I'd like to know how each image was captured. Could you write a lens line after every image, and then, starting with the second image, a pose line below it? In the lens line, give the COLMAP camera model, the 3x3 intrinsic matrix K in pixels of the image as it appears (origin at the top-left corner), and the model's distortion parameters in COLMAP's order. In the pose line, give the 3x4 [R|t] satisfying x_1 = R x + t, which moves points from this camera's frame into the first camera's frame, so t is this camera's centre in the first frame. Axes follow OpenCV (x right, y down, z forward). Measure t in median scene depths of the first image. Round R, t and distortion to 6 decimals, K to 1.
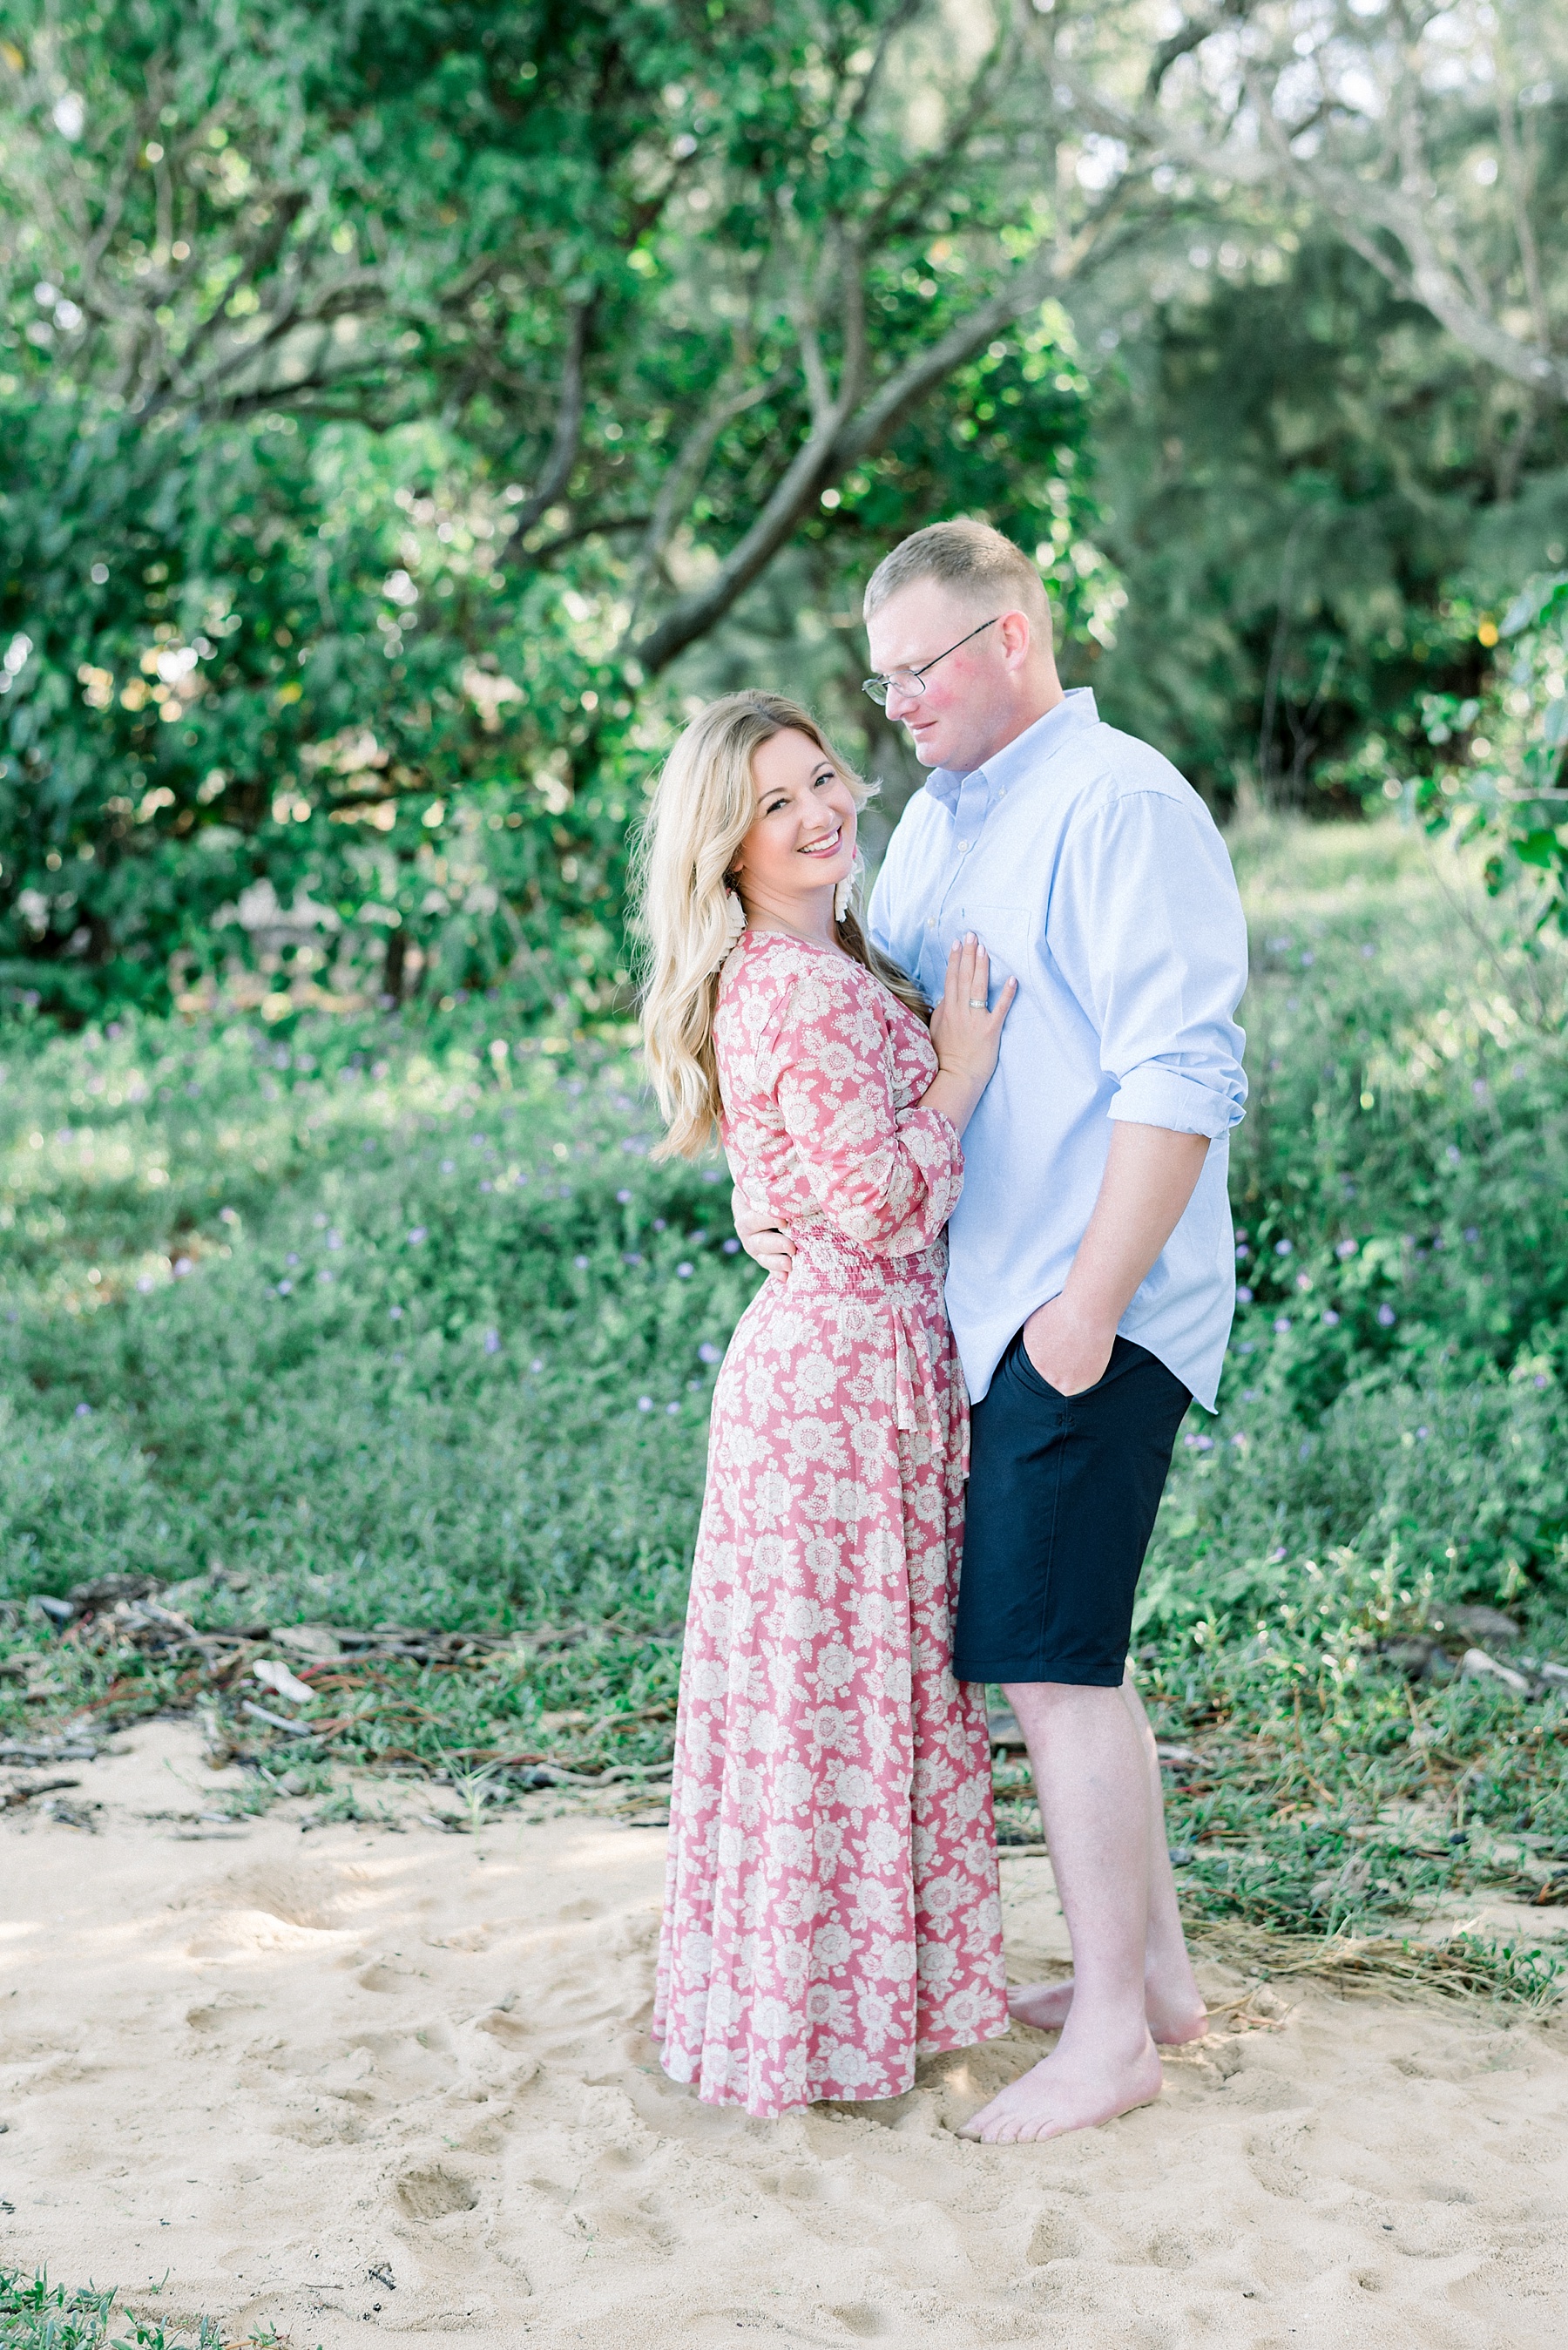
lens RADIAL K [[4062.1, 0, 784.0], [0, 4062.1, 1175.0], [0, 0, 1]] dist [-0.014414, 0.077609]
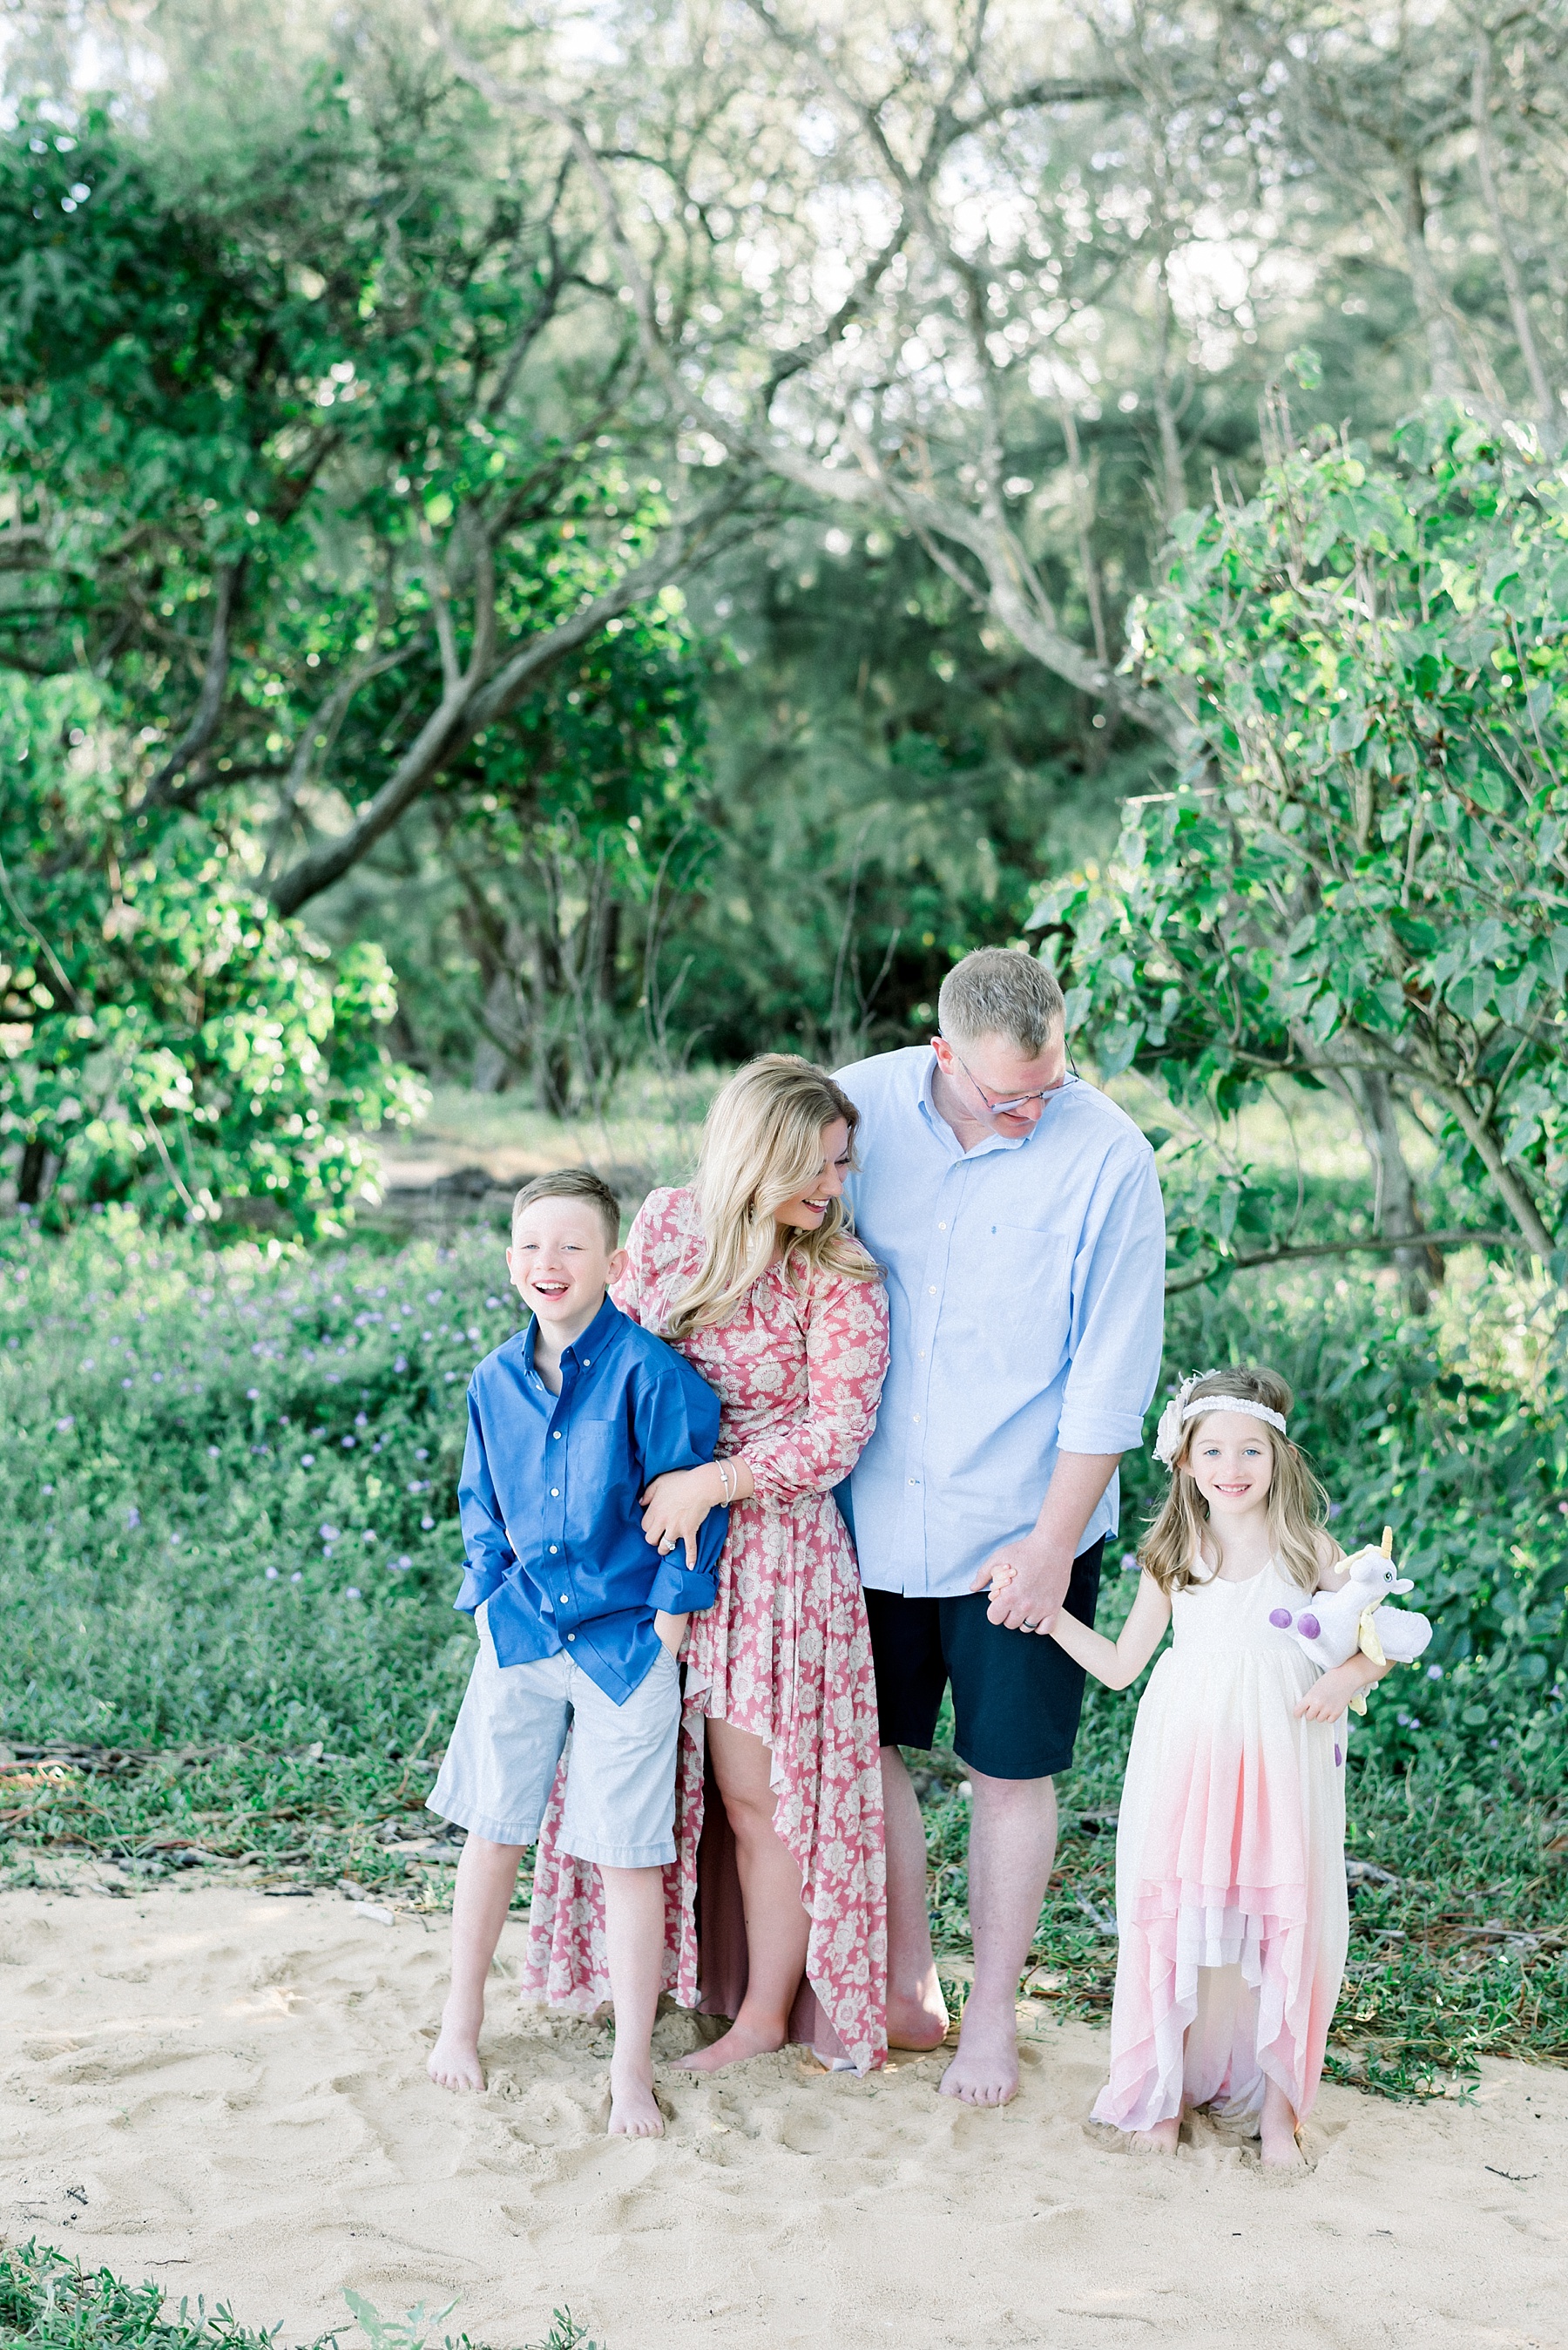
lens RADIAL K [[4057.1, 0, 784.0], [0, 4057.1, 1175.0], [0, 0, 1]] dist [0.011650, -0.094825]
pose [[0.994772, 0.034311, 0.096183, -0.004361], [-0.028909, 0.997955, -0.057003, 0.005454], [-0.097942, 0.053925, 0.993730, -0.145972]]
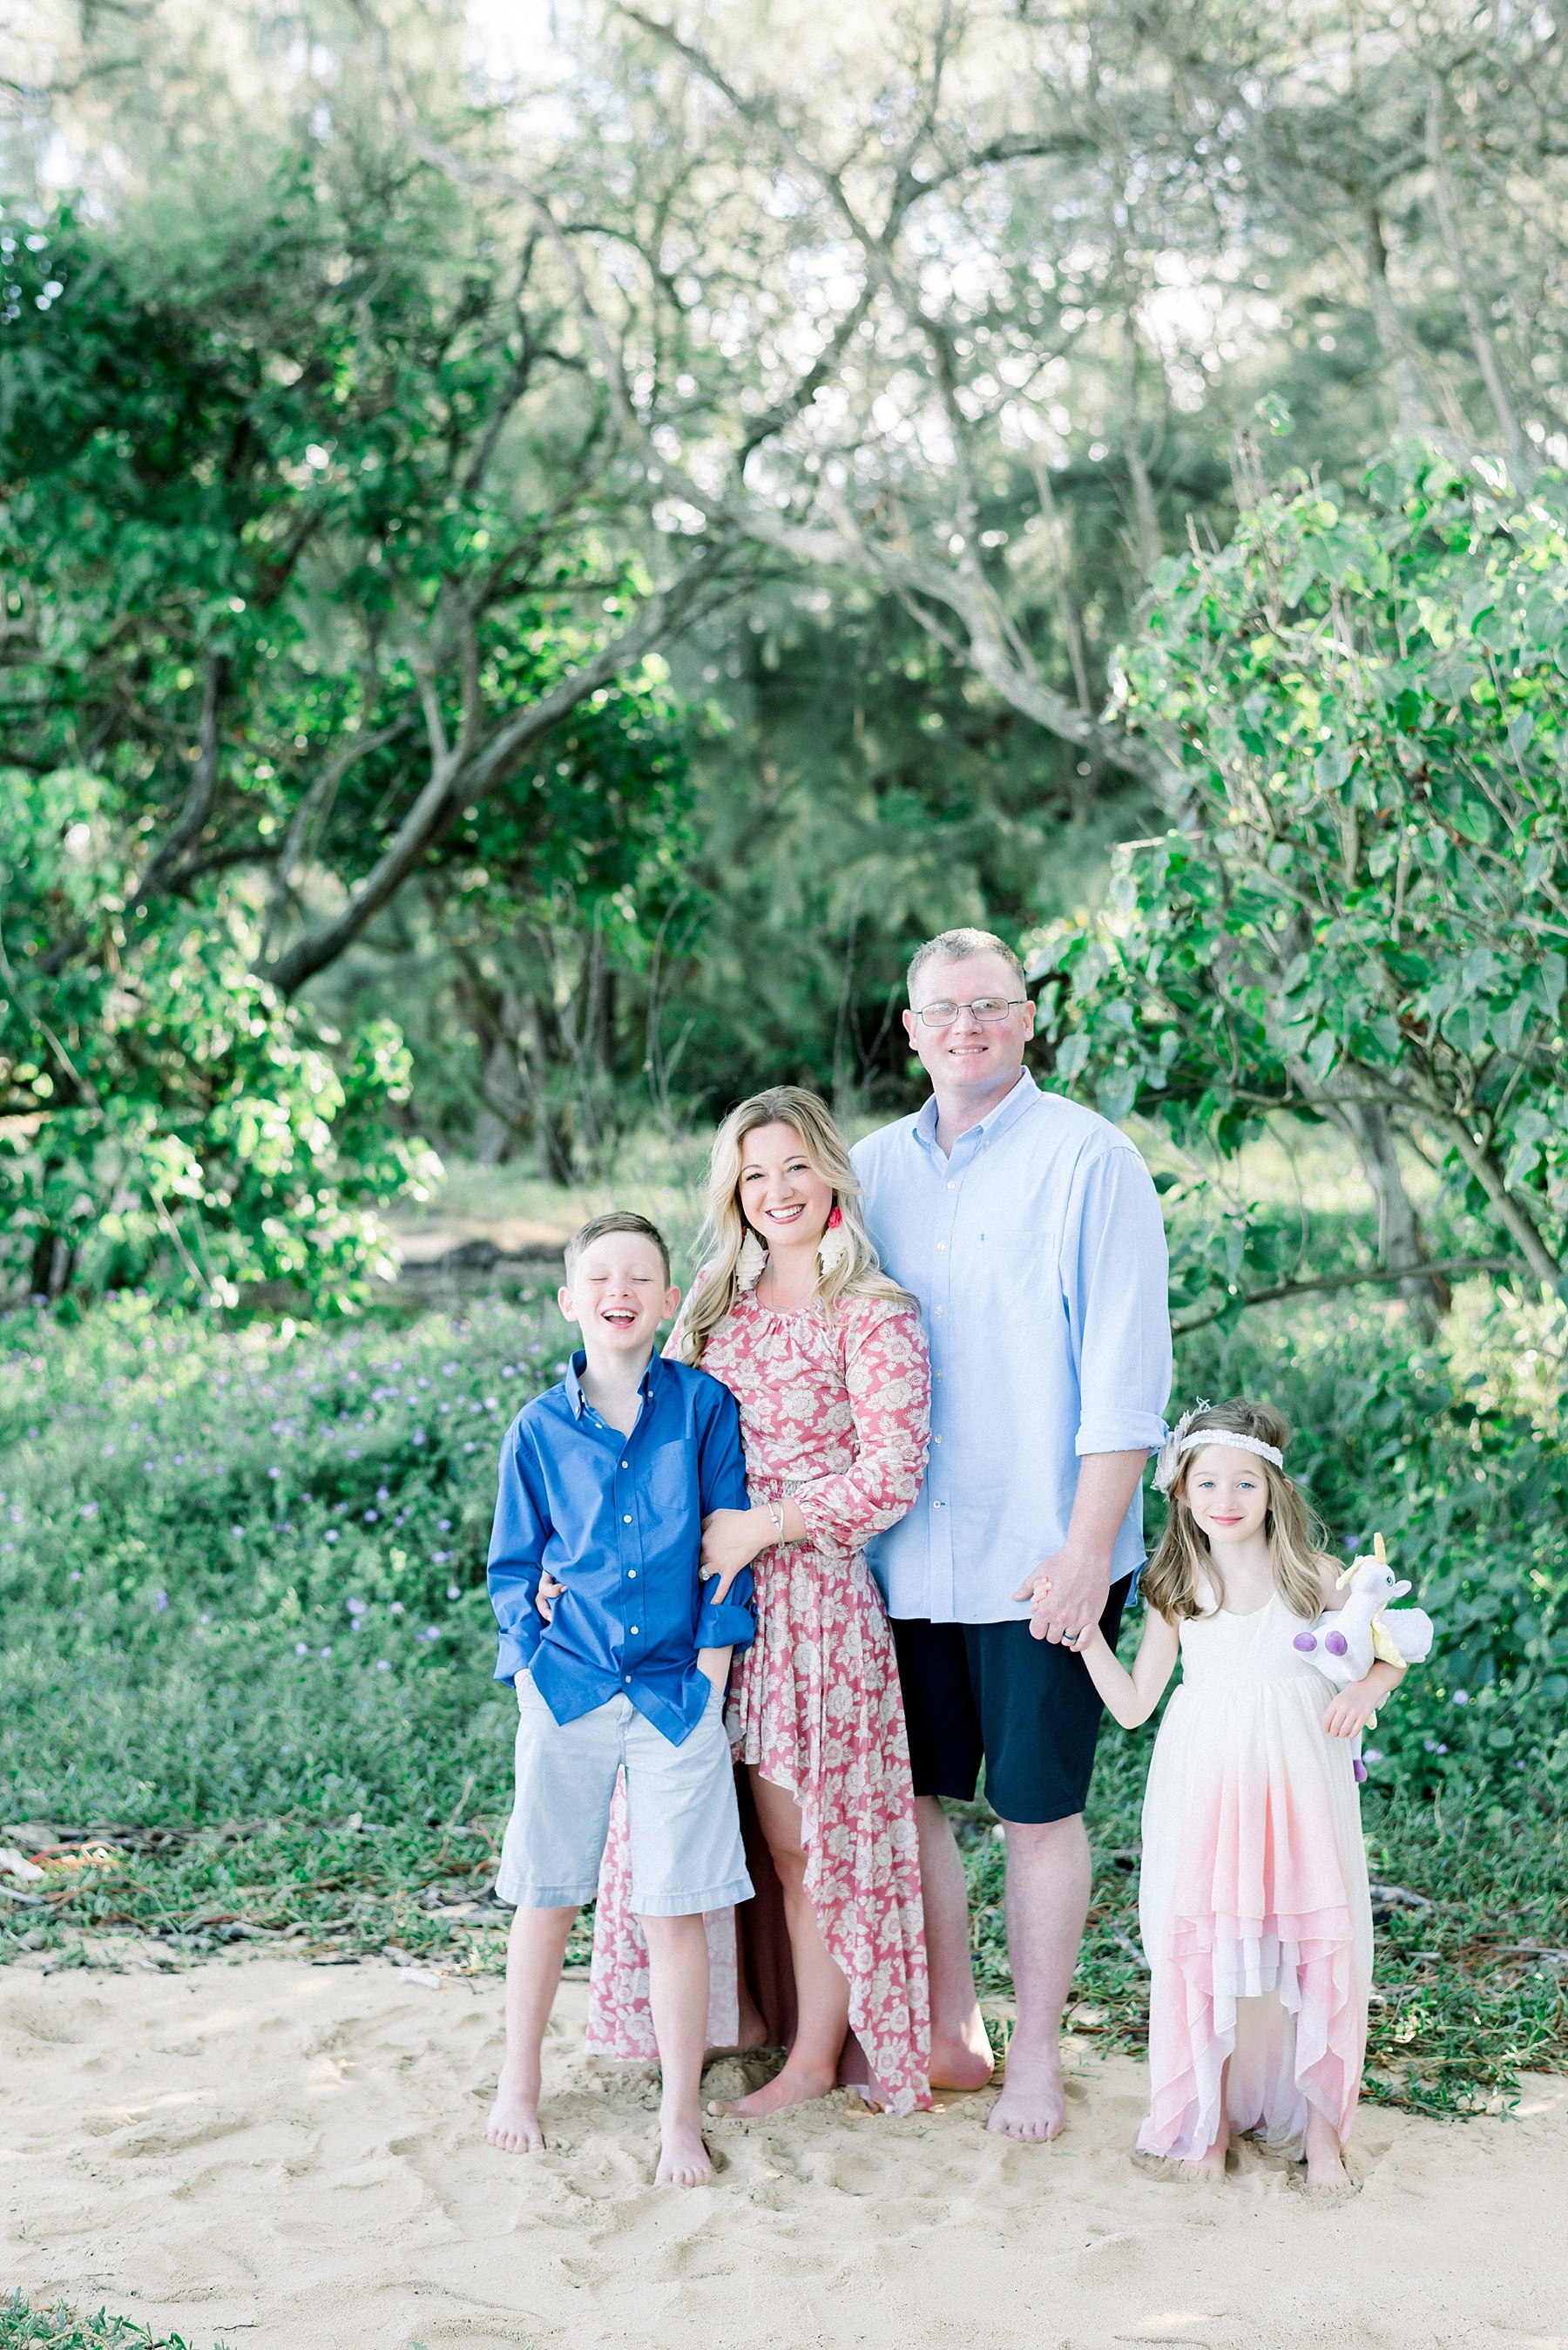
lens RADIAL K [[4062.1, 0, 784.0], [0, 4062.1, 1175.0], [0, 0, 1]] dist [-0.014414, 0.077609]
pose [[0.995453, -0.006694, 0.095018, -0.006417], [0.013534, 0.997347, -0.071525, 0.006444], [-0.094287, 0.072485, 0.992903, -0.156308]]
